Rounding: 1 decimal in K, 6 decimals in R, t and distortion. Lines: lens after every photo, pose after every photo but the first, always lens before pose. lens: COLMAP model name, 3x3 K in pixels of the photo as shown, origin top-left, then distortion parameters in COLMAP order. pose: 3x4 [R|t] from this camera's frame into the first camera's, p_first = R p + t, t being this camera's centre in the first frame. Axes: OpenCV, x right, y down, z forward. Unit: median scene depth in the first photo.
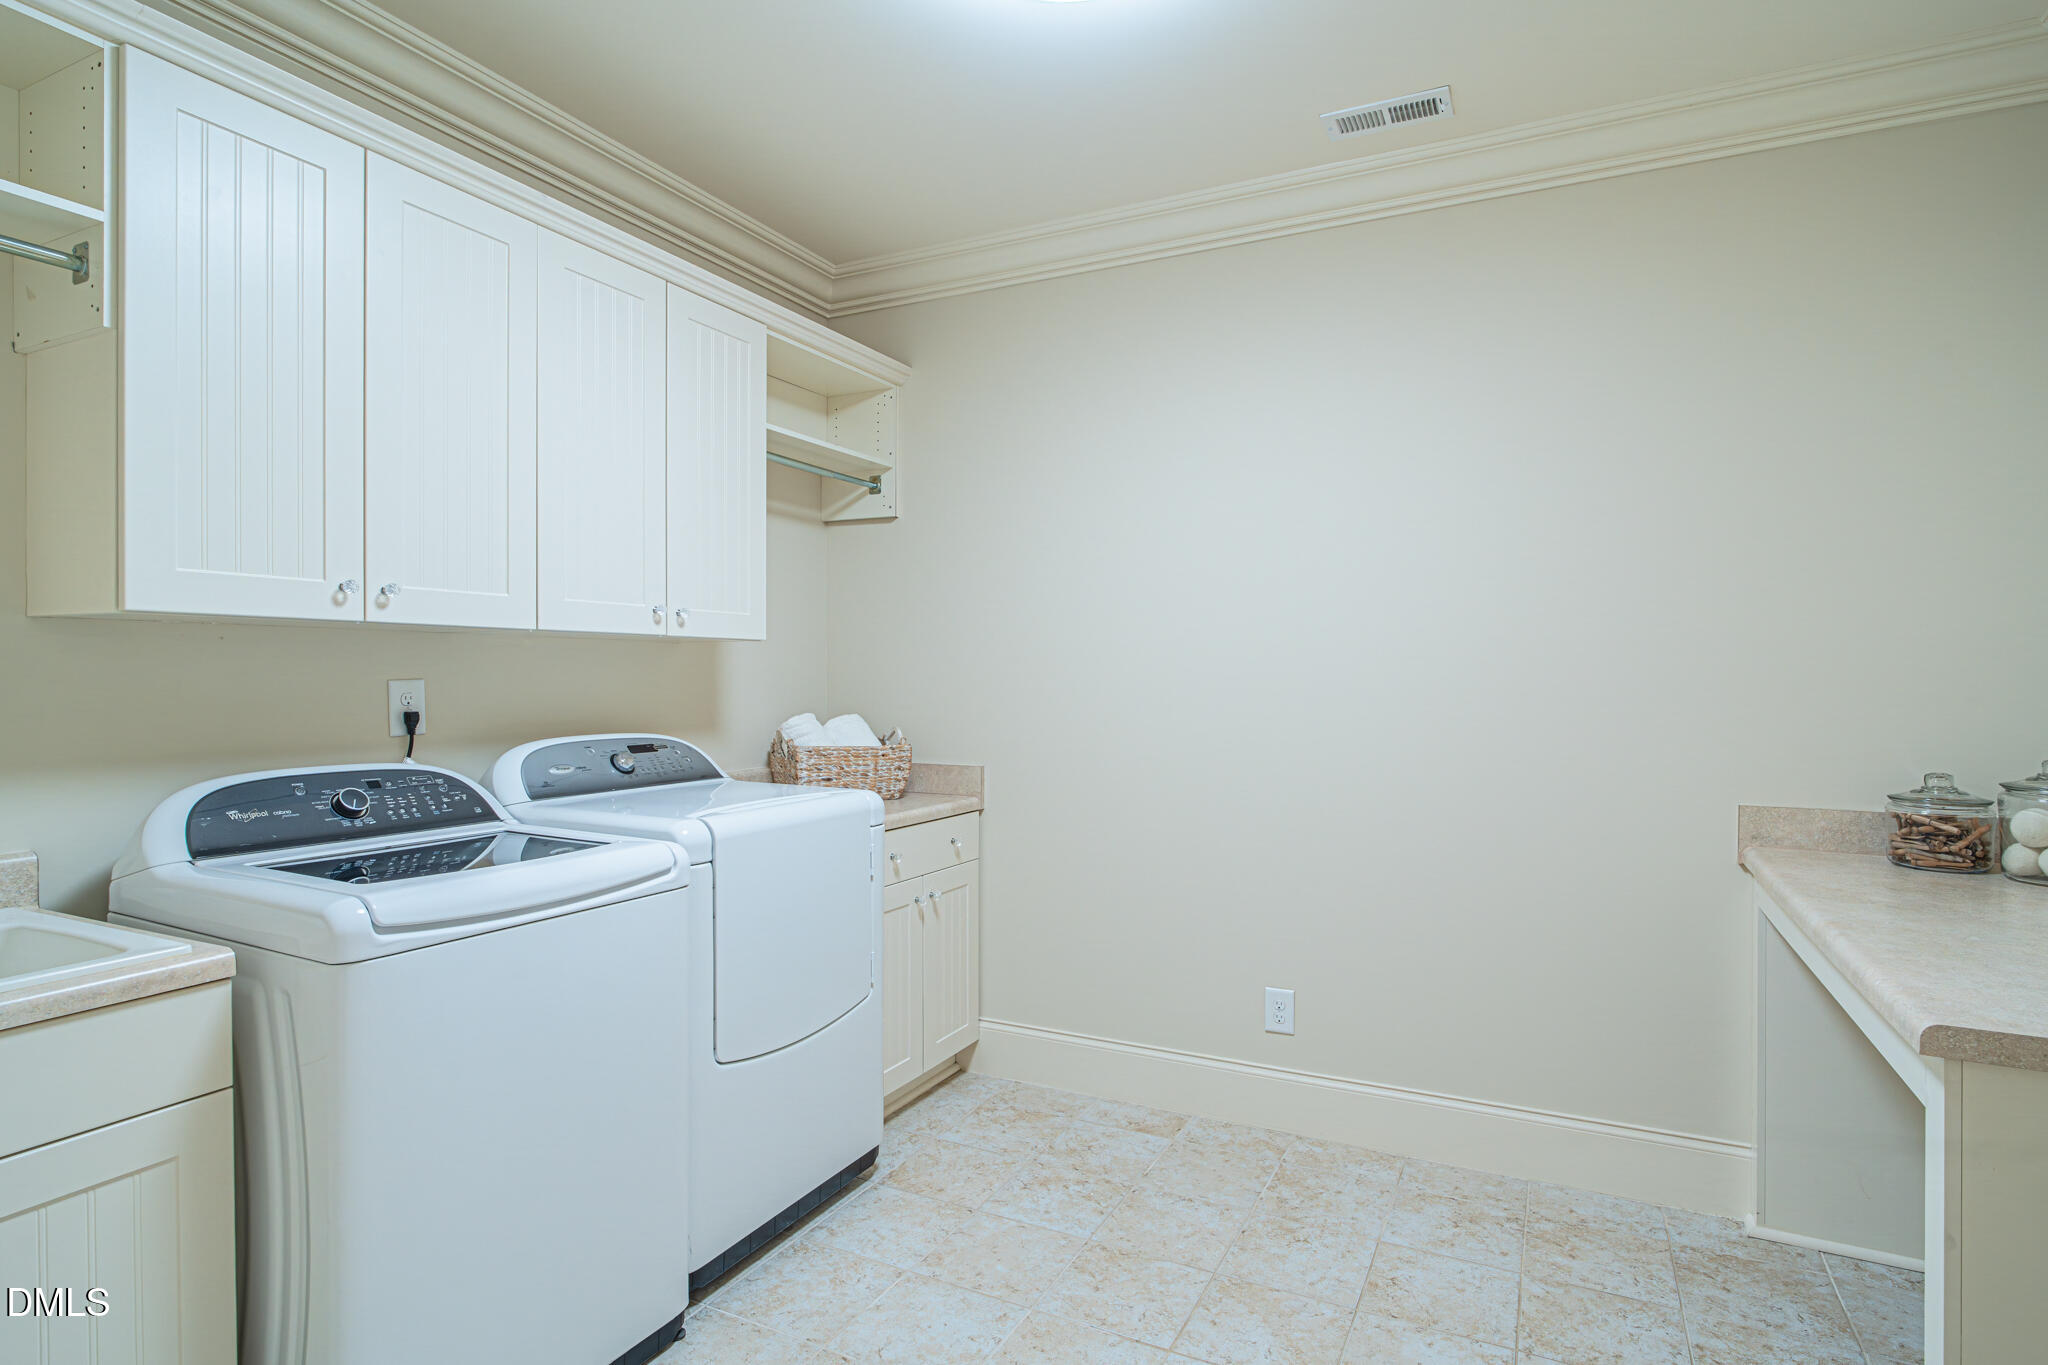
lens RADIAL K [[1061.2, 0, 1023.0], [0, 1061.2, 686.6], [0, 0, 1]] dist [-0.003504, -0.001226]
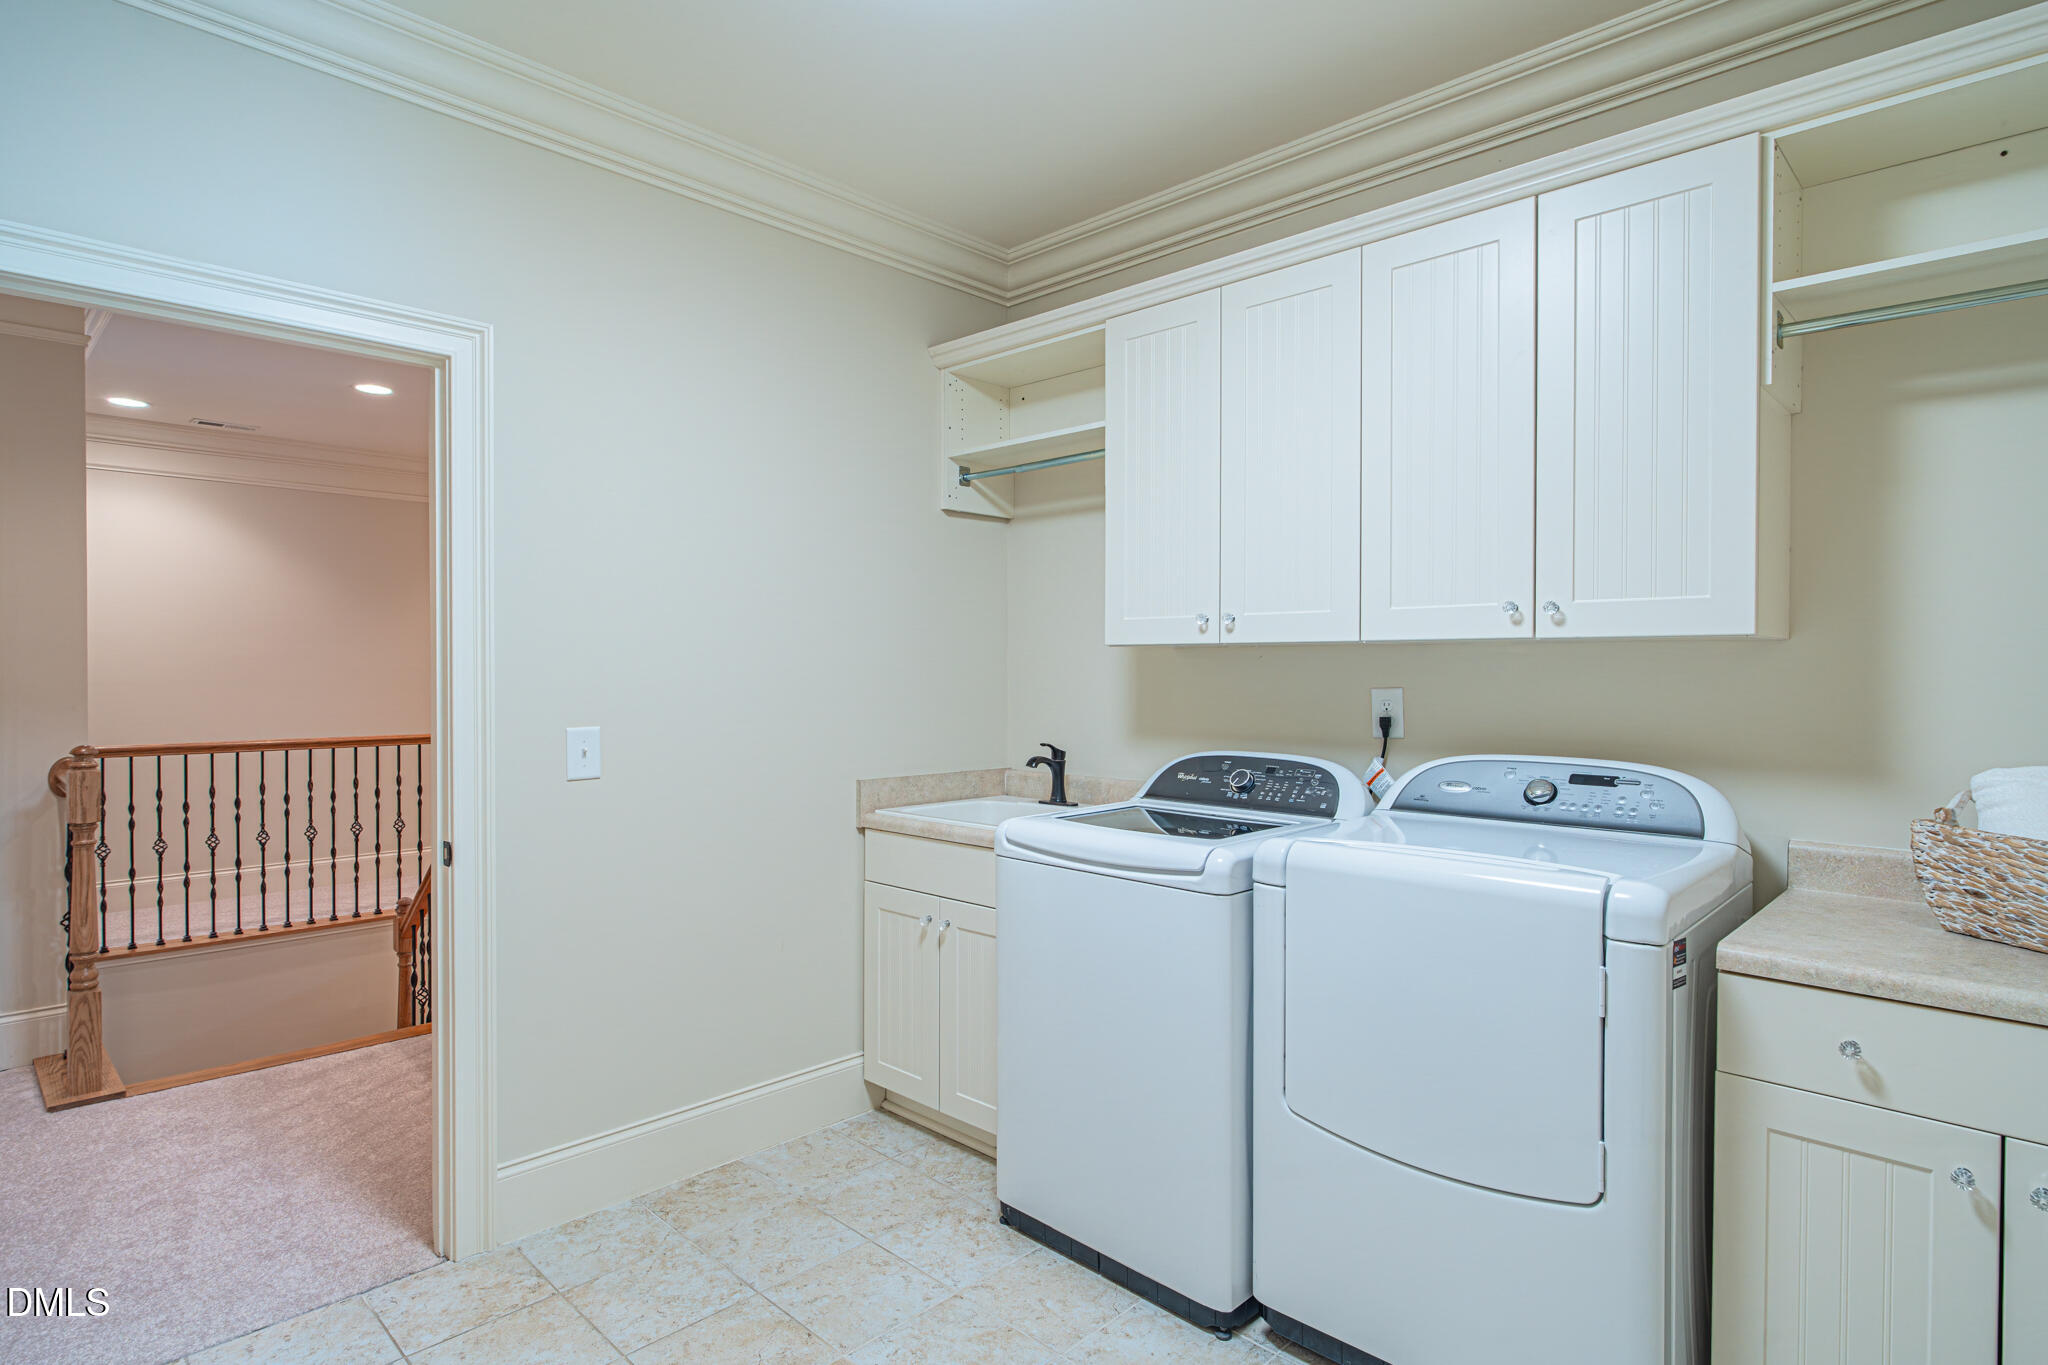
lens RADIAL K [[1061.2, 0, 1023.0], [0, 1061.2, 686.6], [0, 0, 1]] dist [-0.003504, -0.001226]
pose [[-0.299512, 0.011641, -0.954022, 0.605628], [-0.012256, 0.999796, 0.016047, -0.021477], [0.954014, 0.016499, -0.299308, 0.973015]]
